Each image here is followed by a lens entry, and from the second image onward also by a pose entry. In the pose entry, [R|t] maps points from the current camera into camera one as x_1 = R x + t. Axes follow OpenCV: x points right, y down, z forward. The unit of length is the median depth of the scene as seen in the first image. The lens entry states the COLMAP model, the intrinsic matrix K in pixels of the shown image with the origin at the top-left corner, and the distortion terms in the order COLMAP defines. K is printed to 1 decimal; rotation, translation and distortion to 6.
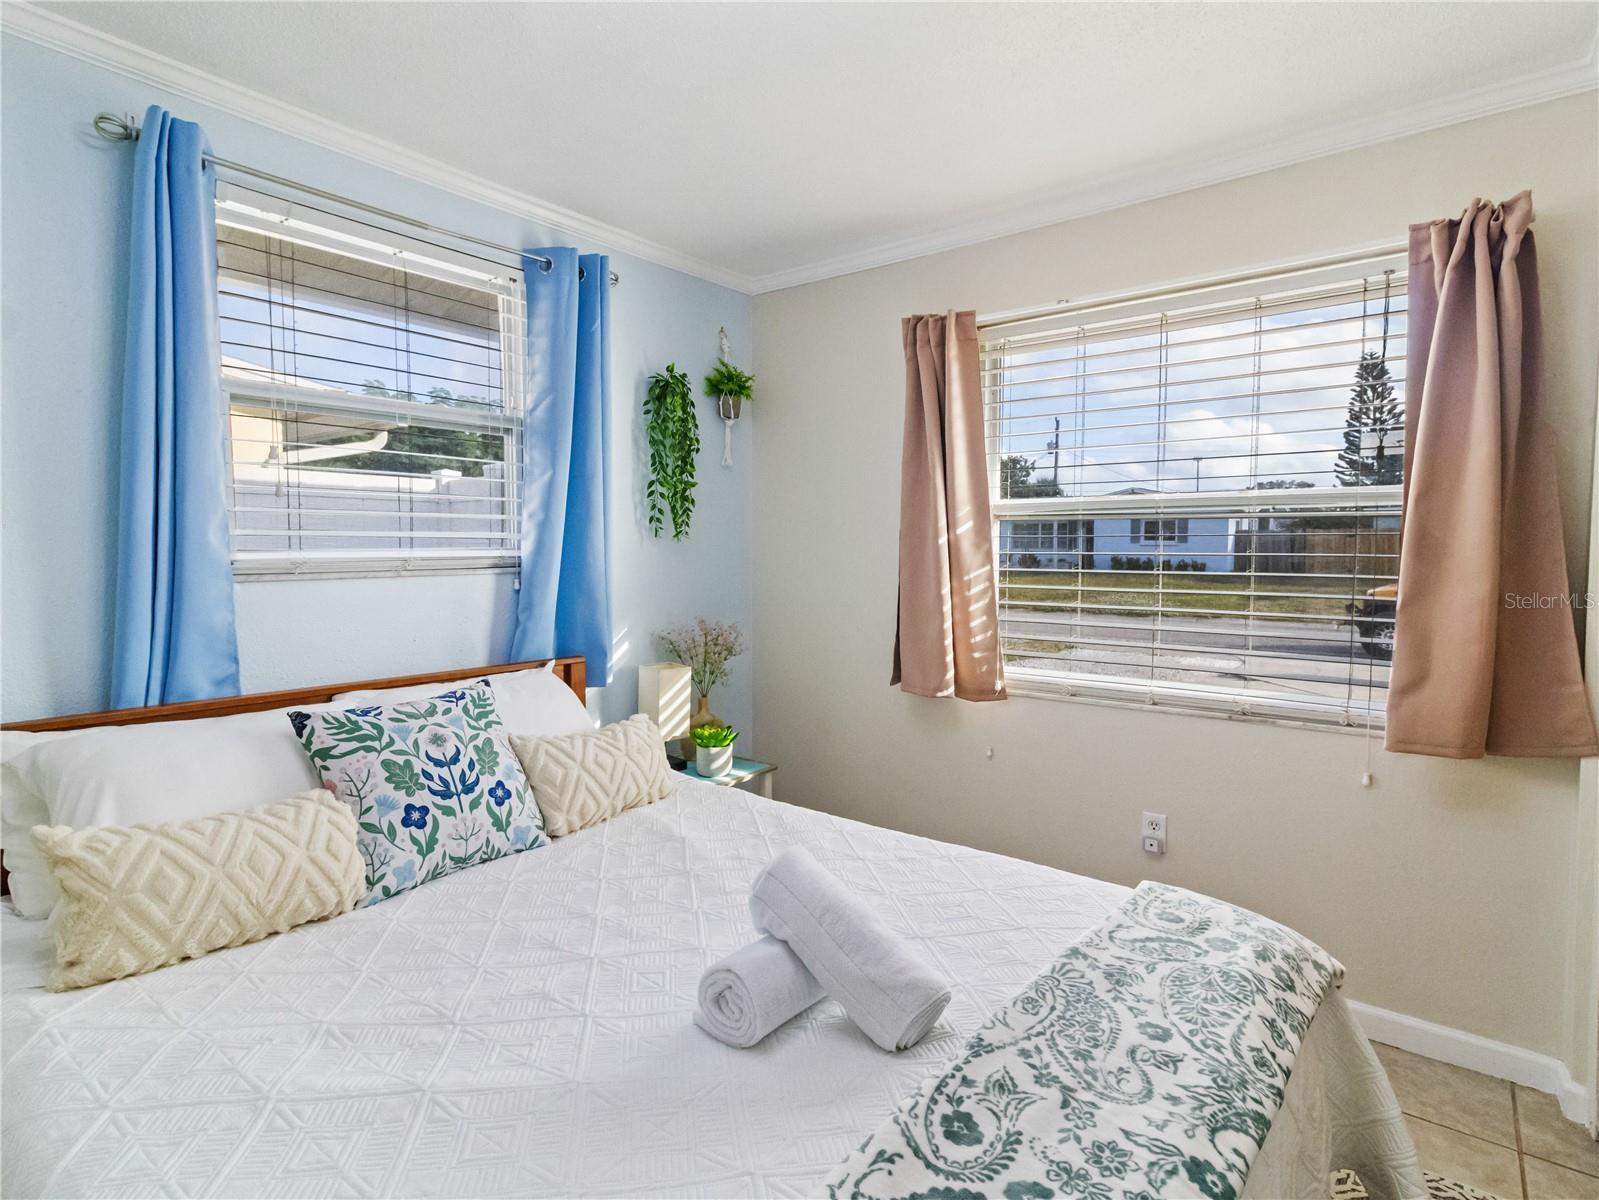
lens RADIAL K [[858.7, 0, 810.6], [0, 858.7, 589.0], [0, 0, 1]] dist [0.005235, -0.000154]
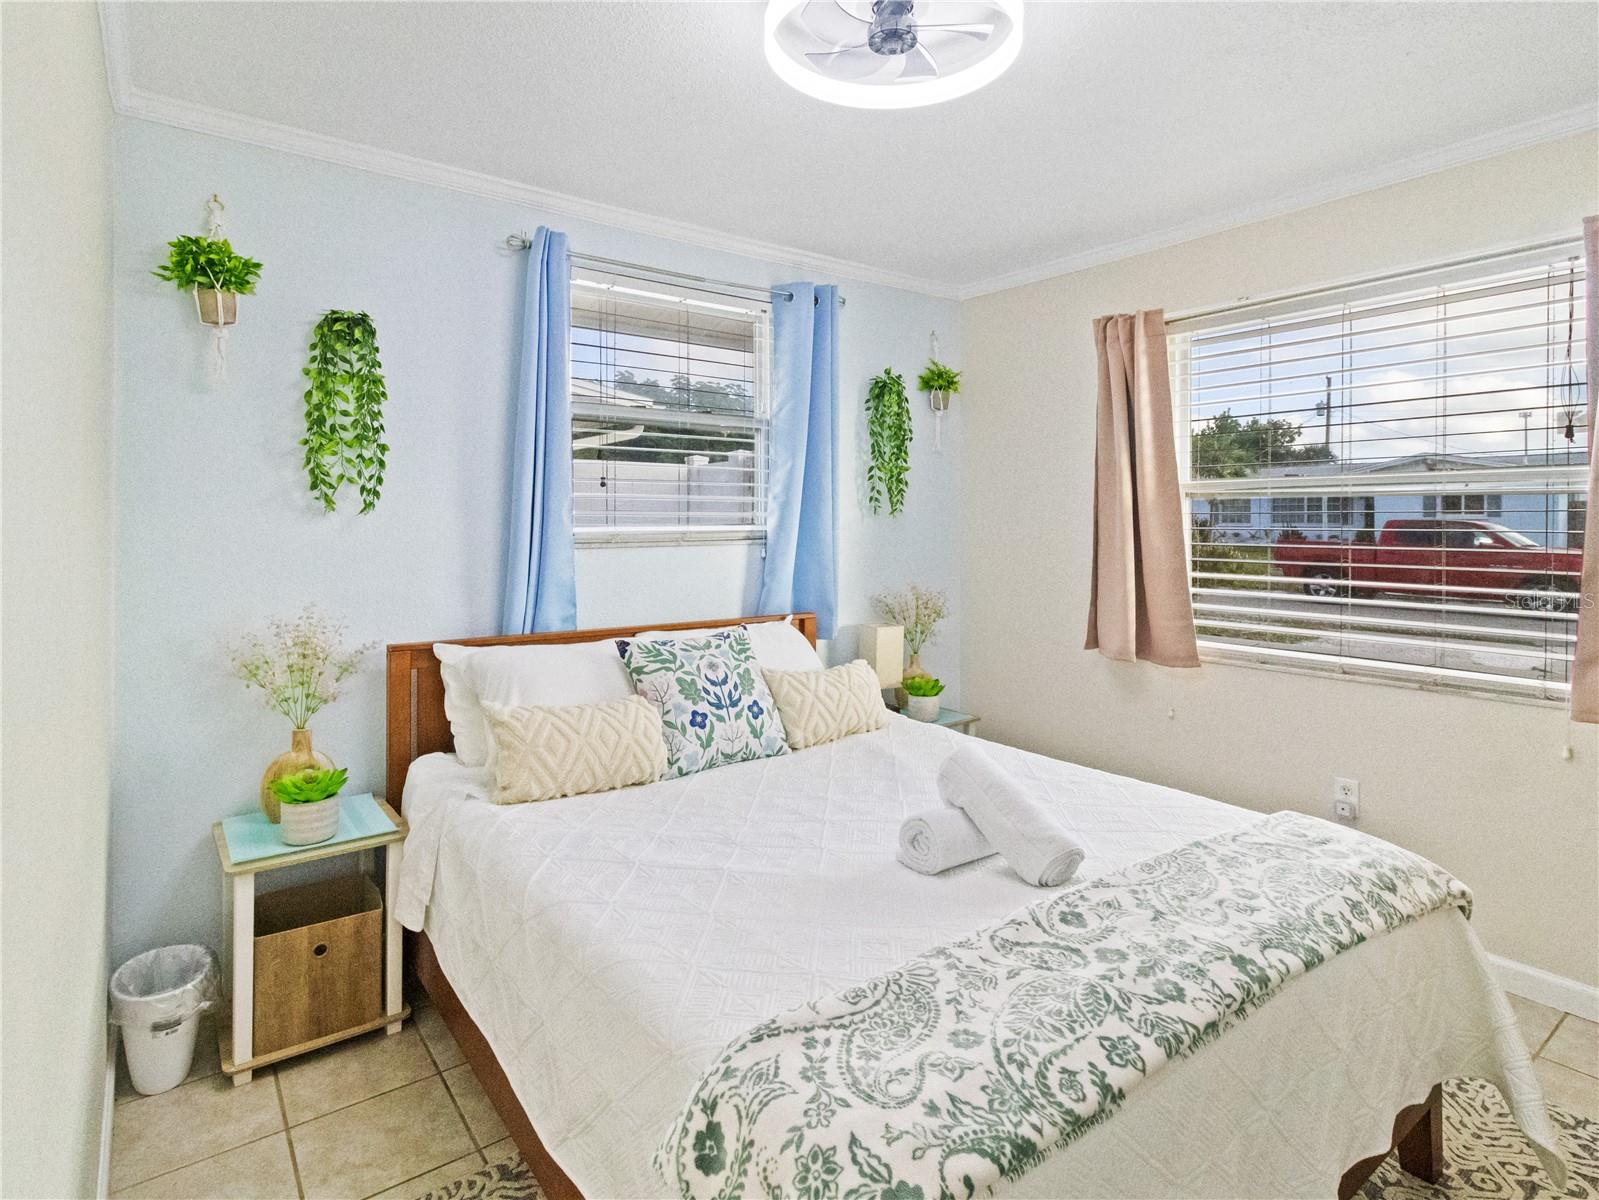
lens RADIAL K [[897.4, 0, 796.4], [0, 897.4, 505.6], [0, 0, 1]] dist [0.029063, -0.001484]
pose [[0.964109, -0.005415, -0.265453, 0.066511], [-0.012402, 0.997782, -0.065398, 0.014223], [0.265219, 0.066343, 0.961903, -0.328830]]
